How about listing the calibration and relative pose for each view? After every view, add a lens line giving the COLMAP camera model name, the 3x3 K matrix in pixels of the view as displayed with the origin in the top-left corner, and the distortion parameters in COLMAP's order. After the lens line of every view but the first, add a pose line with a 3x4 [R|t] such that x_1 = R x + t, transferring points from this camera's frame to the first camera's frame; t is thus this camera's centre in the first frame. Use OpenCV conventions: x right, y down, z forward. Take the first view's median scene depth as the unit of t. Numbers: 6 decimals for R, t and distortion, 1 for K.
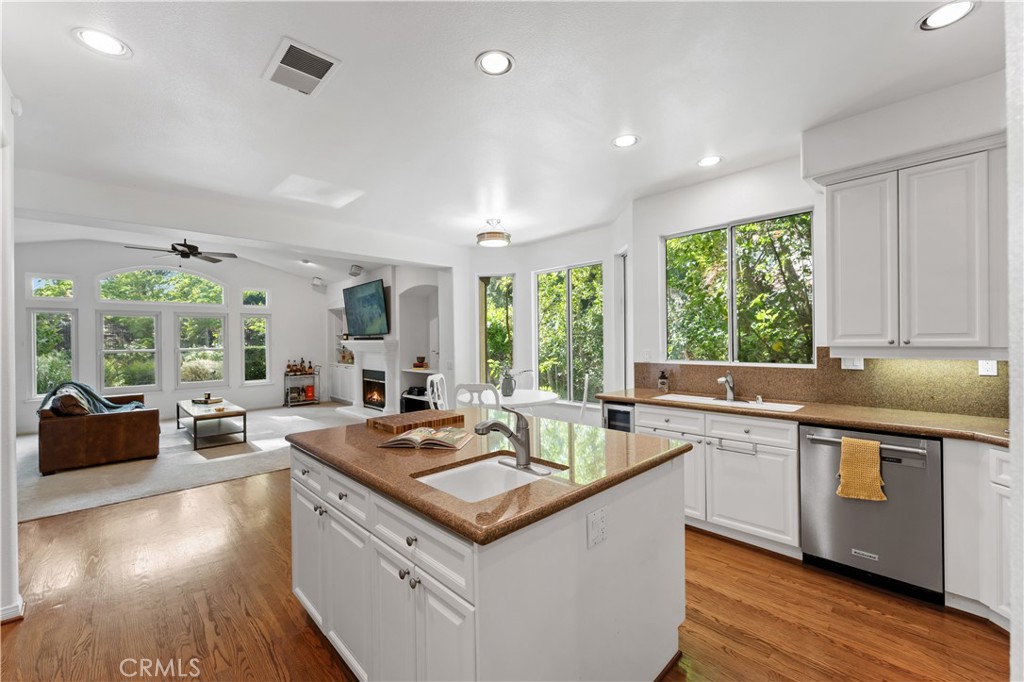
lens RADIAL K [[417.3, 0, 512.0], [0, 417.3, 341.0], [0, 0, 1]] dist [0.001009, 0.000062]
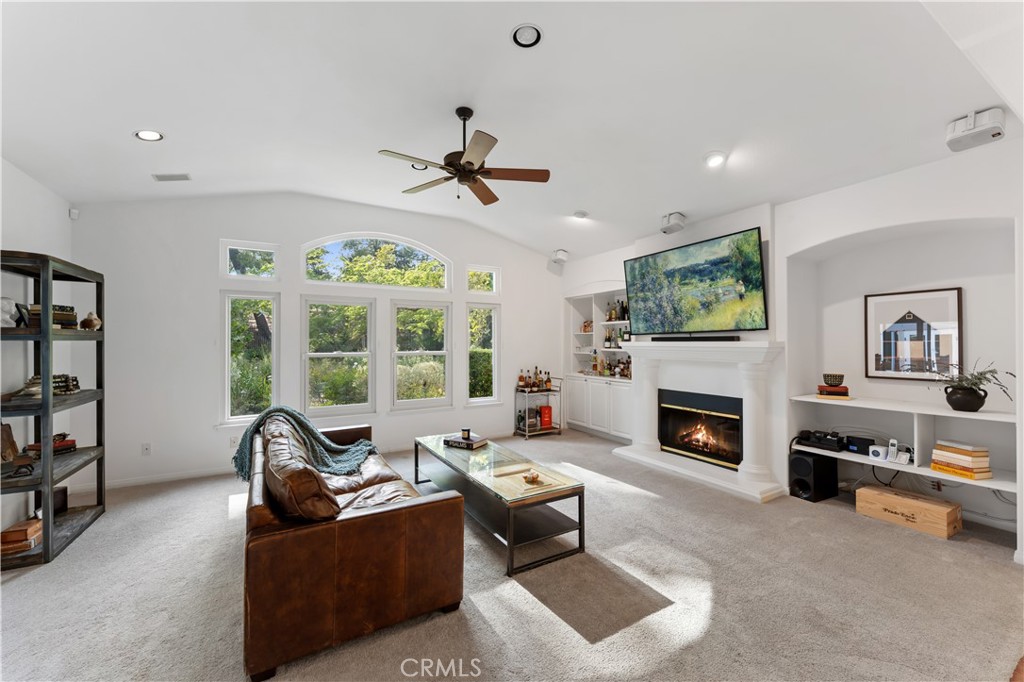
lens RADIAL K [[404.6, 0, 512.0], [0, 404.6, 341.0], [0, 0, 1]] dist [-0.001859, -0.000259]
pose [[0.973388, 0.007972, -0.229023, -0.477572], [-0.009987, 0.999921, -0.007644, 0.004238], [0.228944, 0.009728, 0.973391, 0.408451]]
